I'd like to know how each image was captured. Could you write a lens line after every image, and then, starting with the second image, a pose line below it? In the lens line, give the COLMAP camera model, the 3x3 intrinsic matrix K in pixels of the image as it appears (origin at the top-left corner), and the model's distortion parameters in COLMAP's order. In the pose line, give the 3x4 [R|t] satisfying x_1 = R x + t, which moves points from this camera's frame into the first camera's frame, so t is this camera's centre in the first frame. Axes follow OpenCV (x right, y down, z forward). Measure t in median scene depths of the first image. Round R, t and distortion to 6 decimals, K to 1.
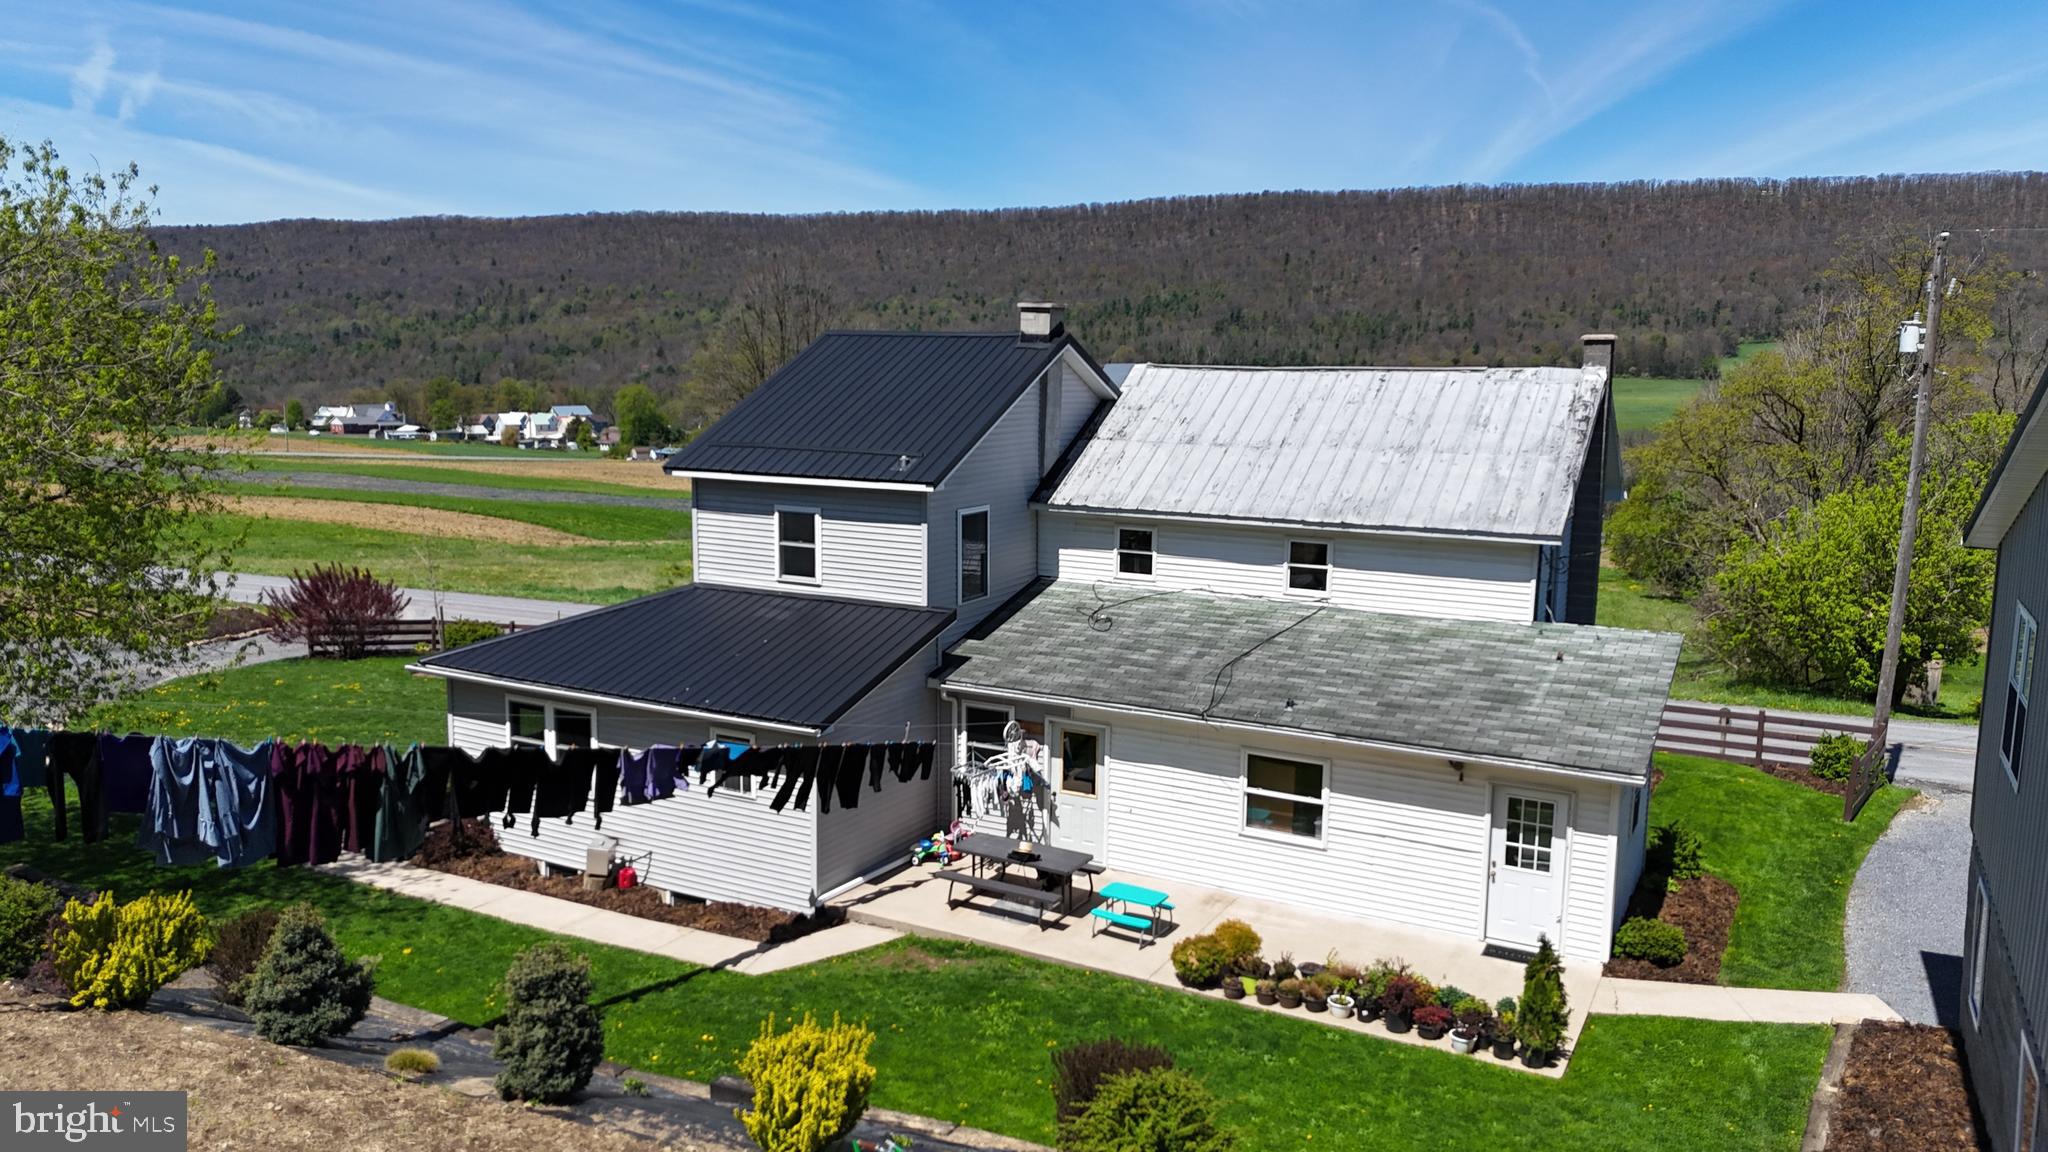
lens RADIAL K [[1499.1, 0, 1020.6], [0, 1499.1, 586.8], [0, 0, 1]] dist [0.094477, -0.101717]
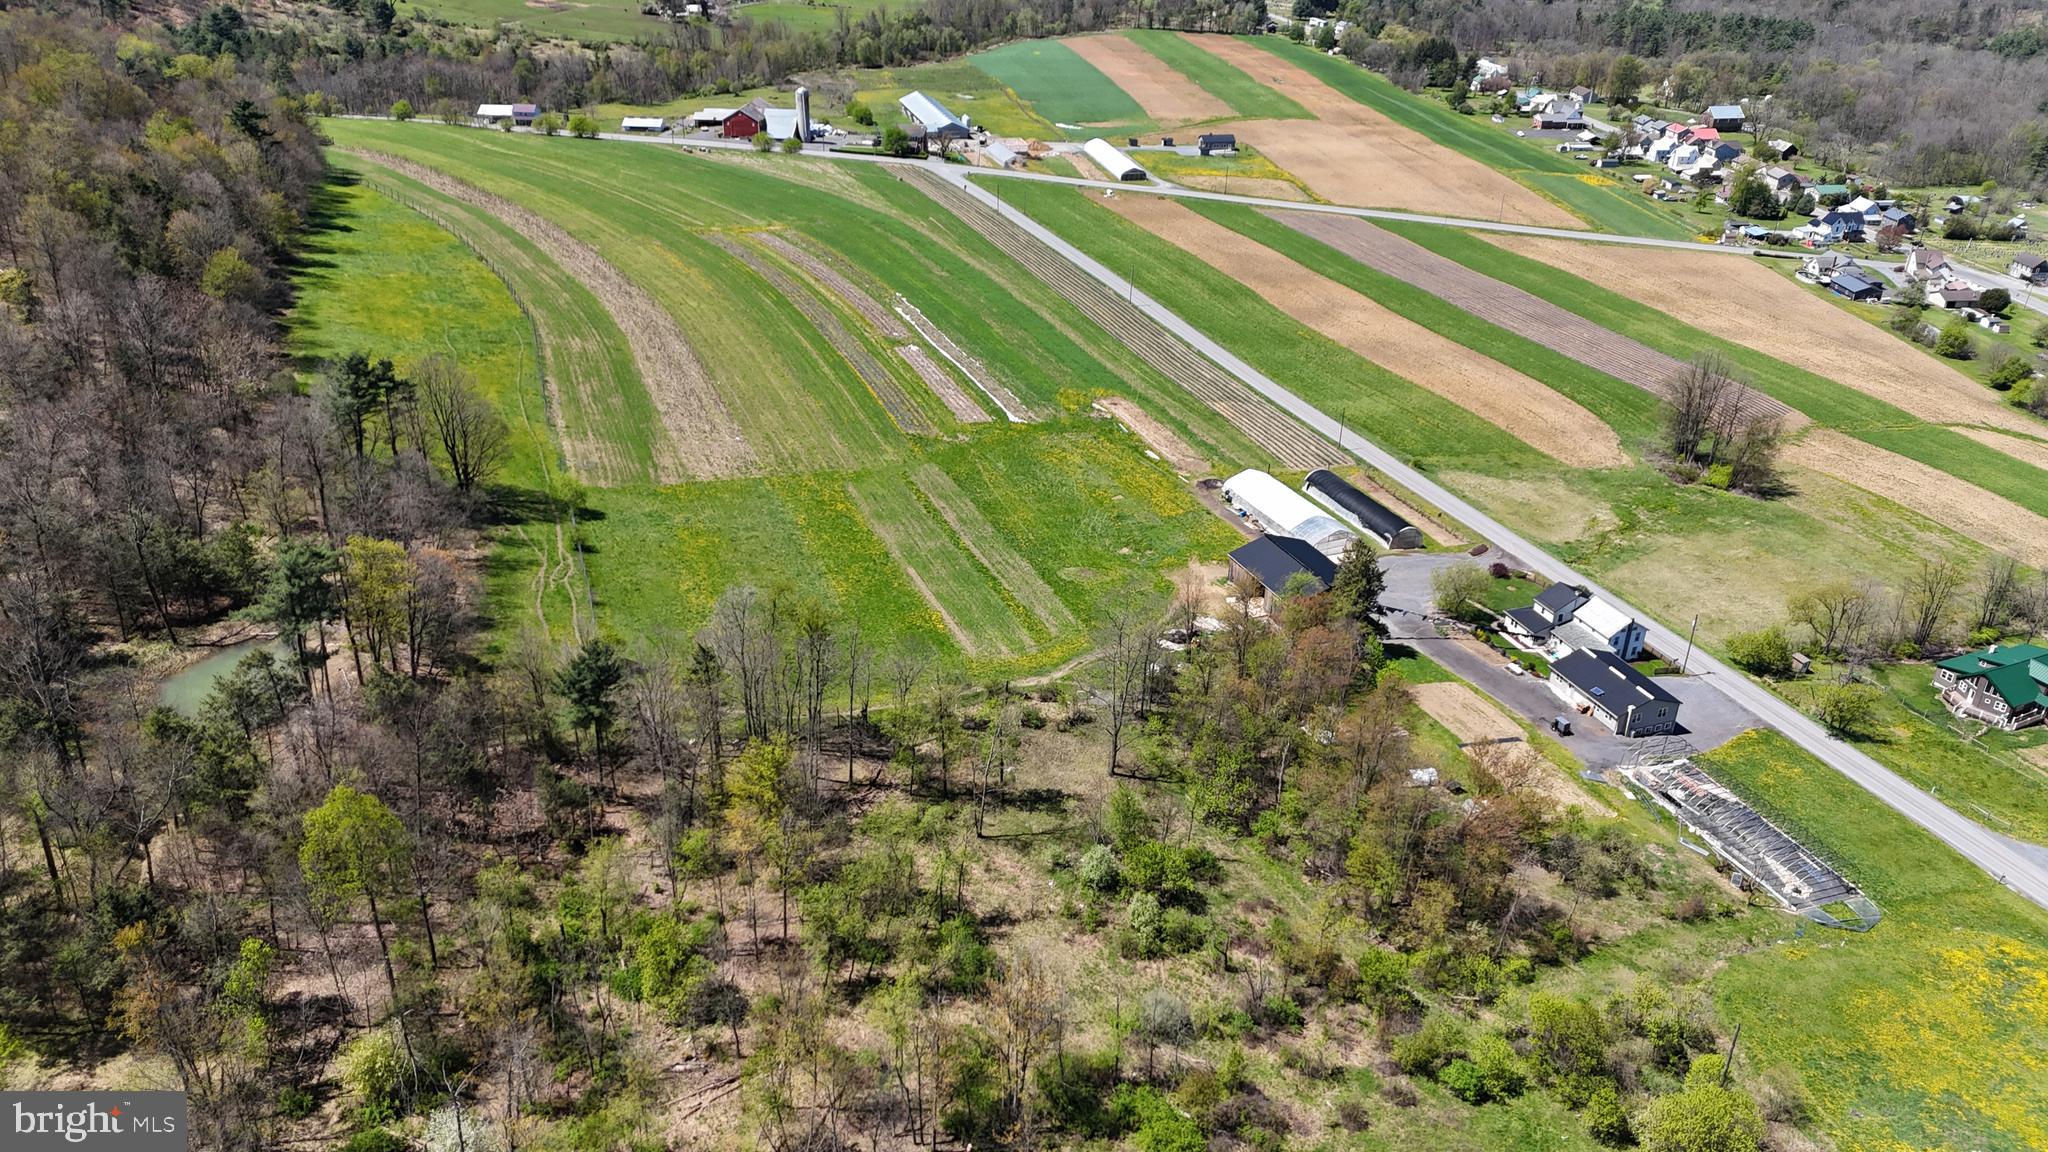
lens RADIAL K [[1499.1, 0, 1030.4], [0, 1499.1, 587.1], [0, 0, 1]] dist [0.094477, -0.101717]
pose [[0.748608, 0.310628, -0.585744, 2.867843], [-0.116154, 0.931240, 0.345399, -2.975493], [0.652759, -0.190532, 0.733214, -7.812514]]
